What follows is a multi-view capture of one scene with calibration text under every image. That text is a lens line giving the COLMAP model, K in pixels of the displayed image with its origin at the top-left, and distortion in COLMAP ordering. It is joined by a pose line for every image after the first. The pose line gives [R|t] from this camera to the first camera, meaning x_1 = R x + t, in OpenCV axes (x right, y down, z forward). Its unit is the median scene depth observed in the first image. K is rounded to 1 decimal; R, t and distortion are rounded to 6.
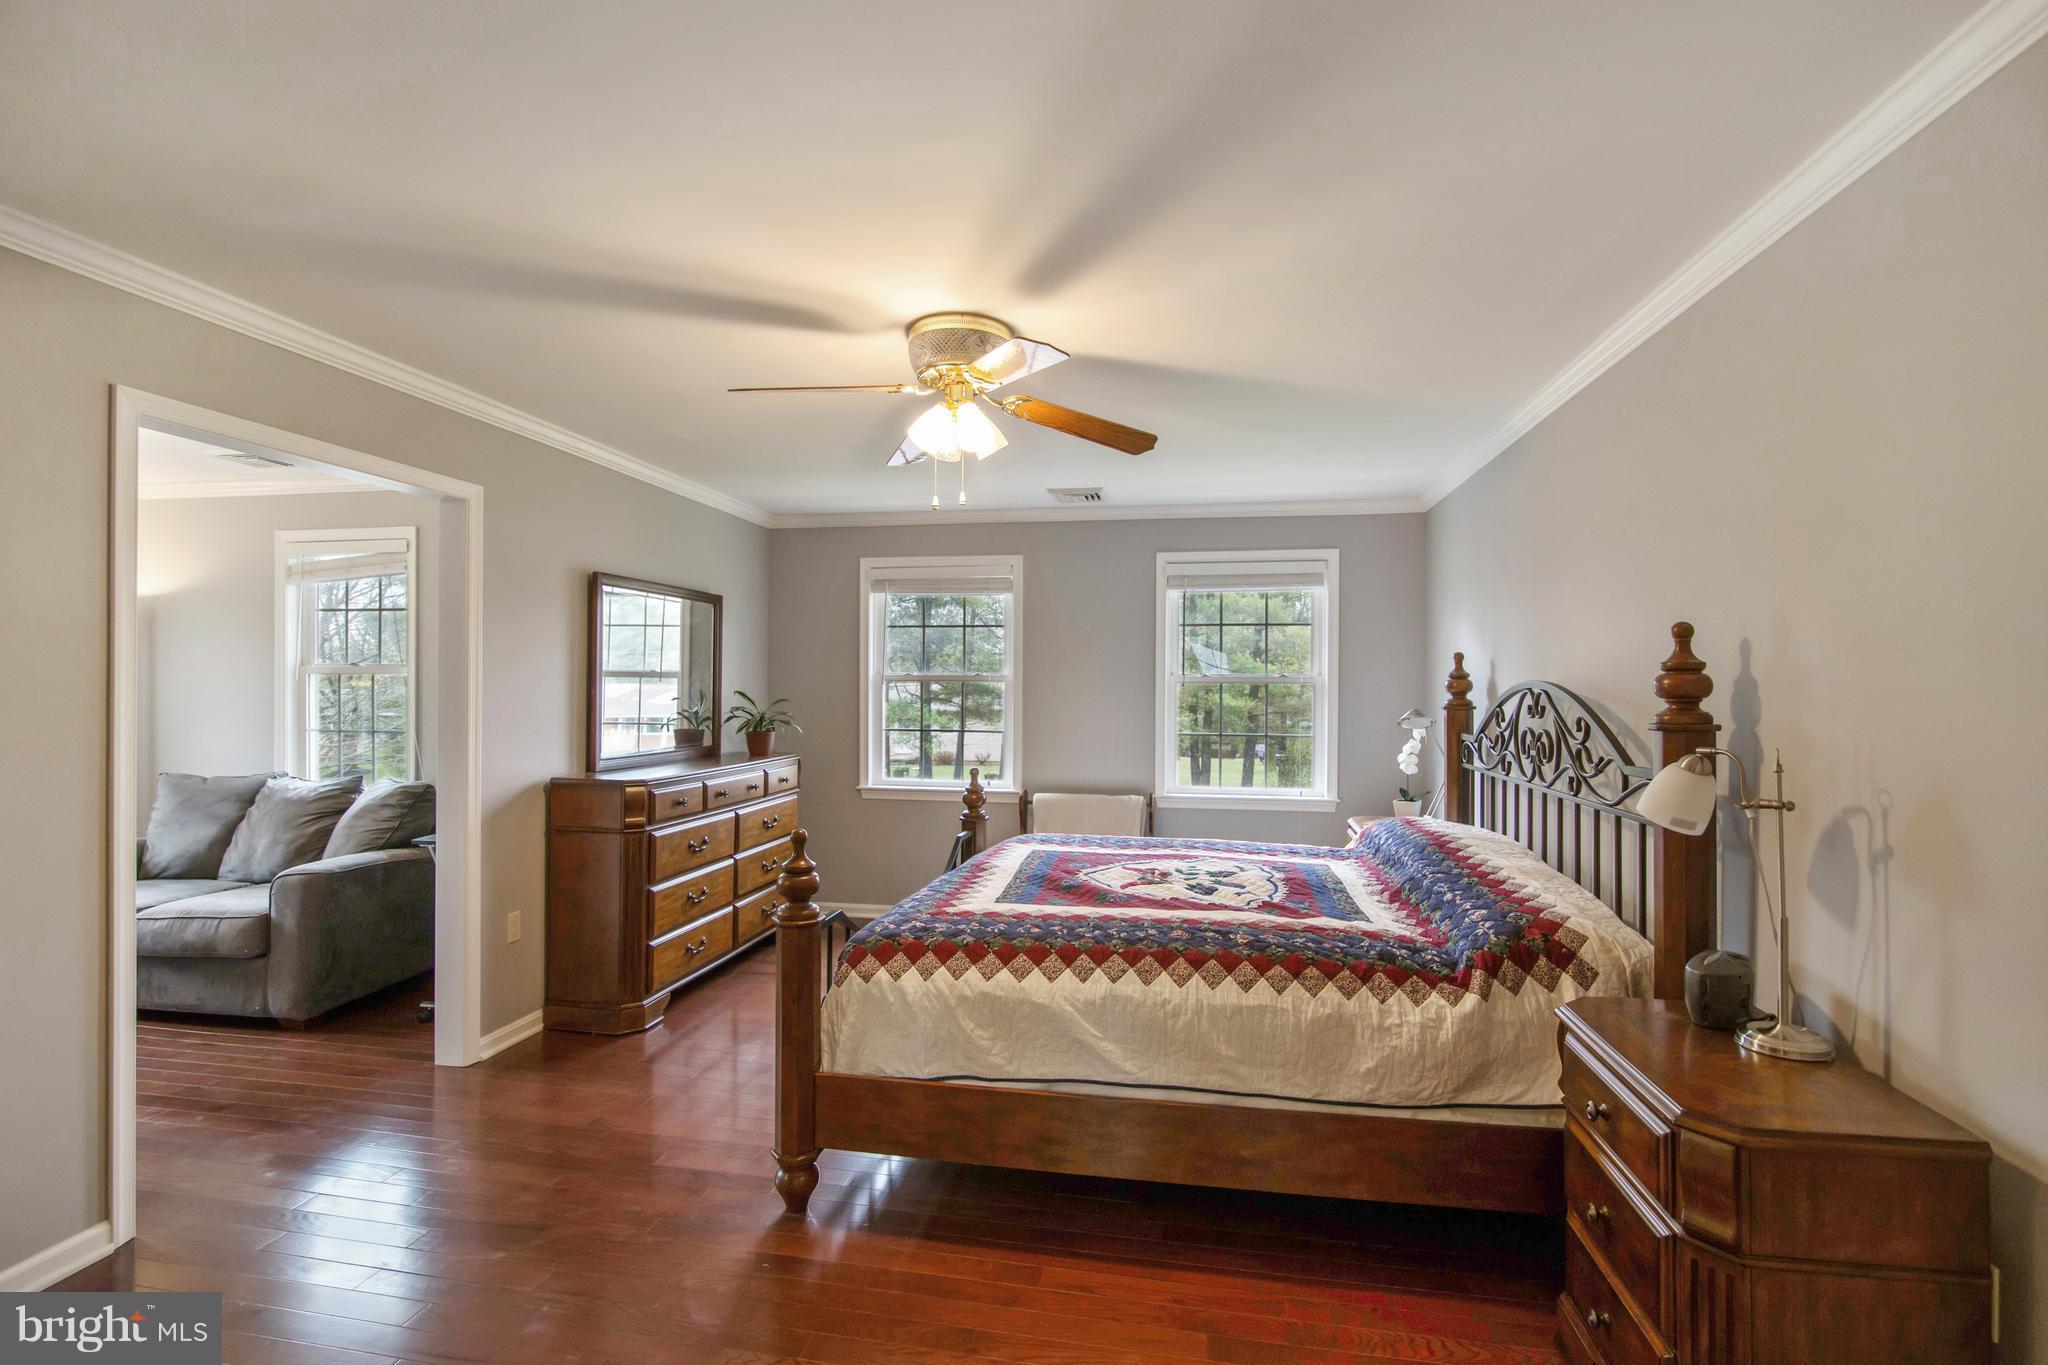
lens RADIAL K [[947.8, 0, 1030.7], [0, 947.8, 689.4], [0, 0, 1]] dist [-0.000354, -0.000209]
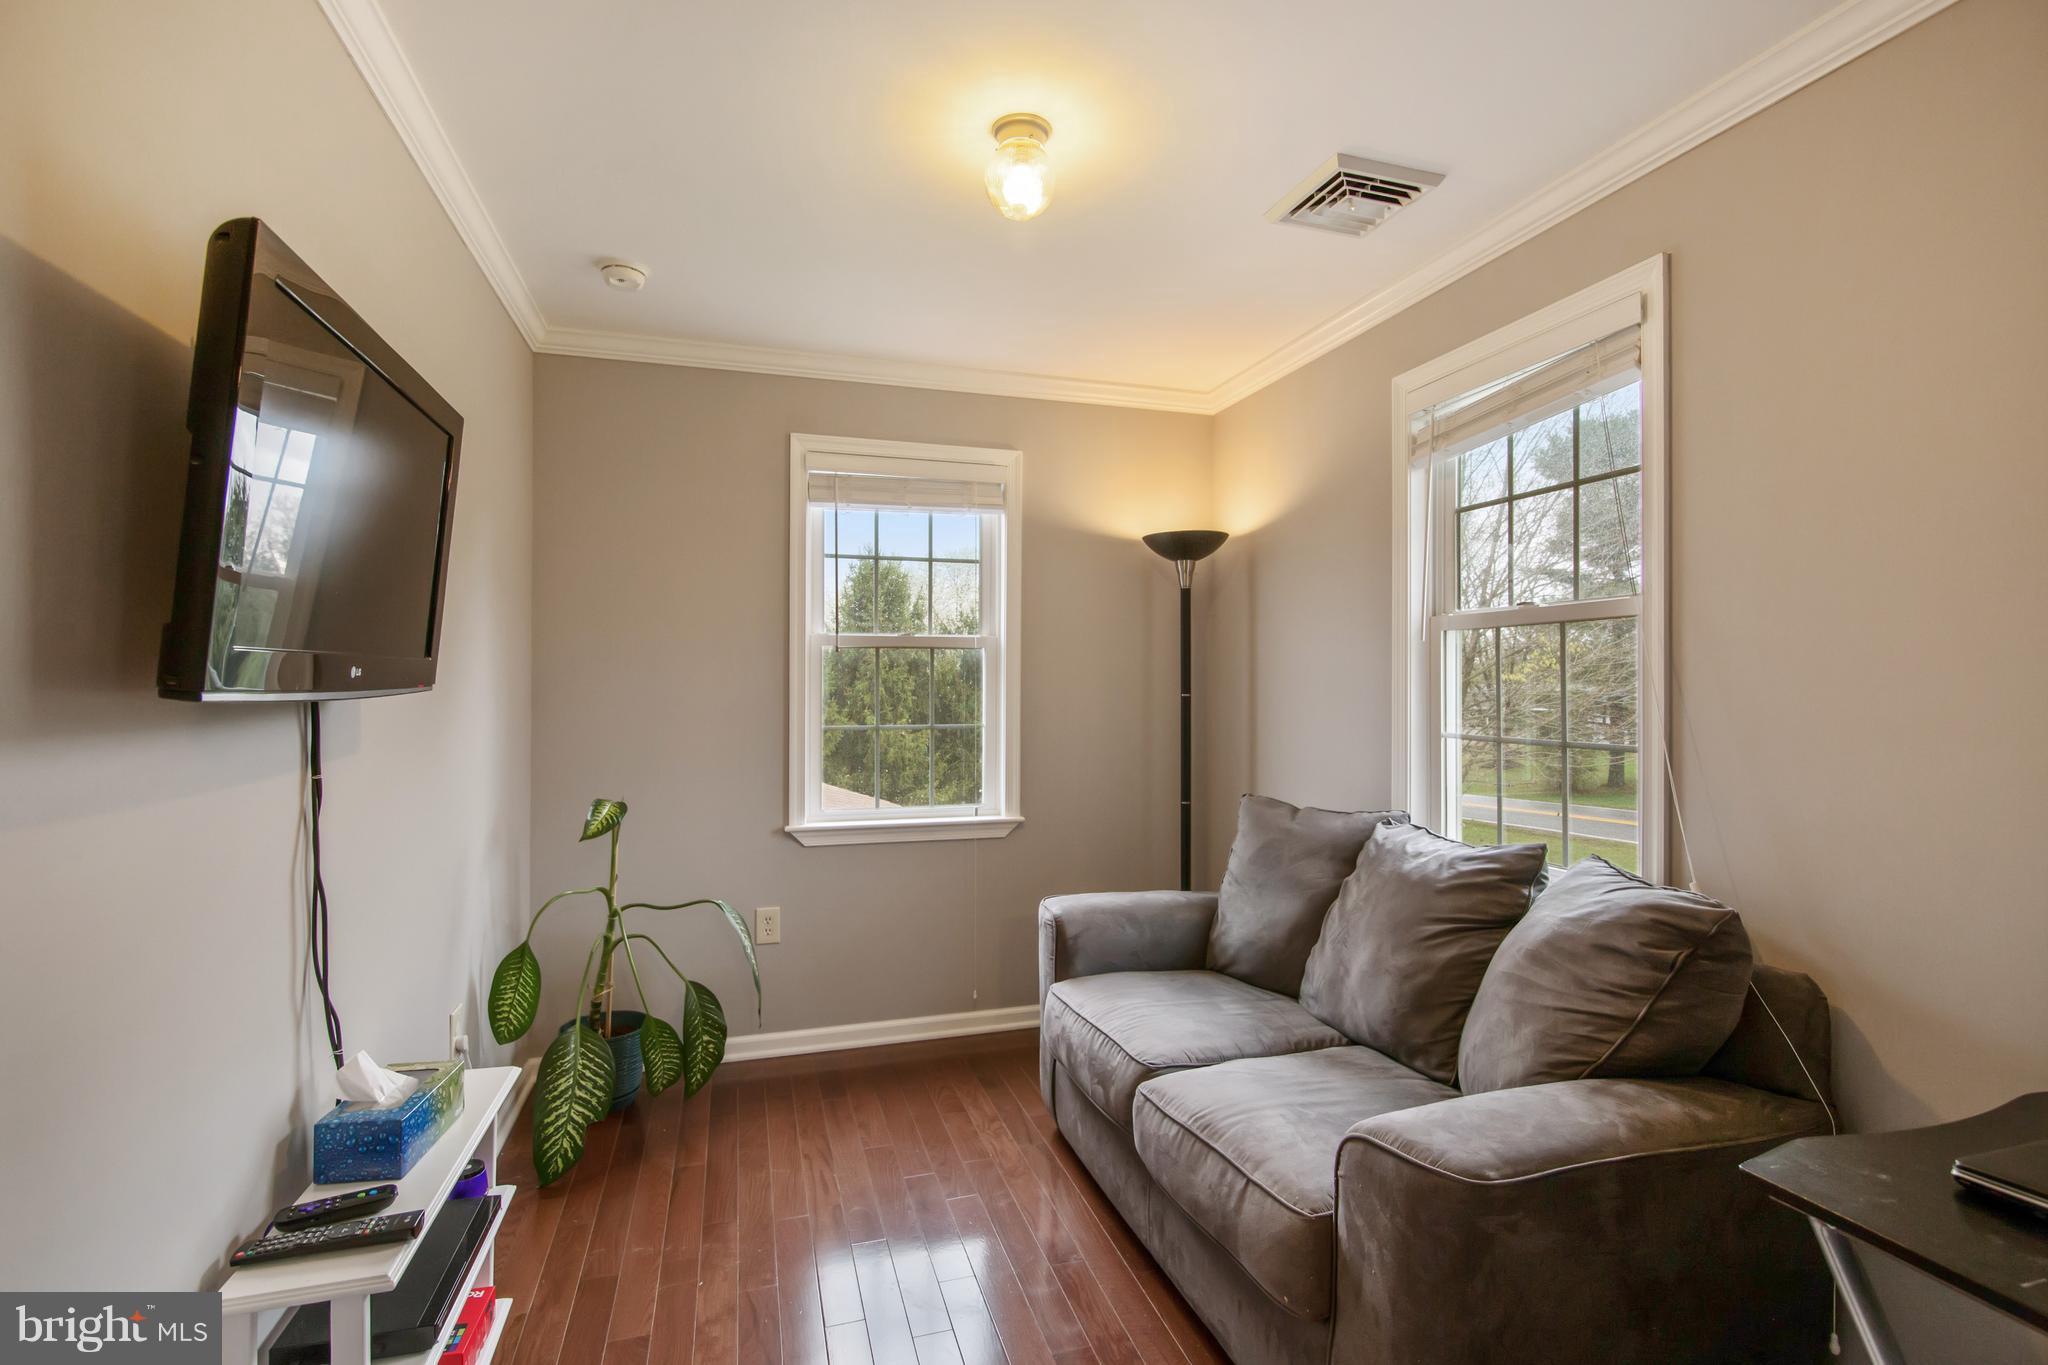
lens RADIAL K [[947.8, 0, 1030.7], [0, 947.8, 689.4], [0, 0, 1]] dist [-0.000354, -0.000209]
pose [[0.467983, -0.000921, -0.883737, -0.437807], [-0.000795, 0.999999, -0.001463, 0.019101], [0.883737, 0.001388, 0.467981, 0.596819]]
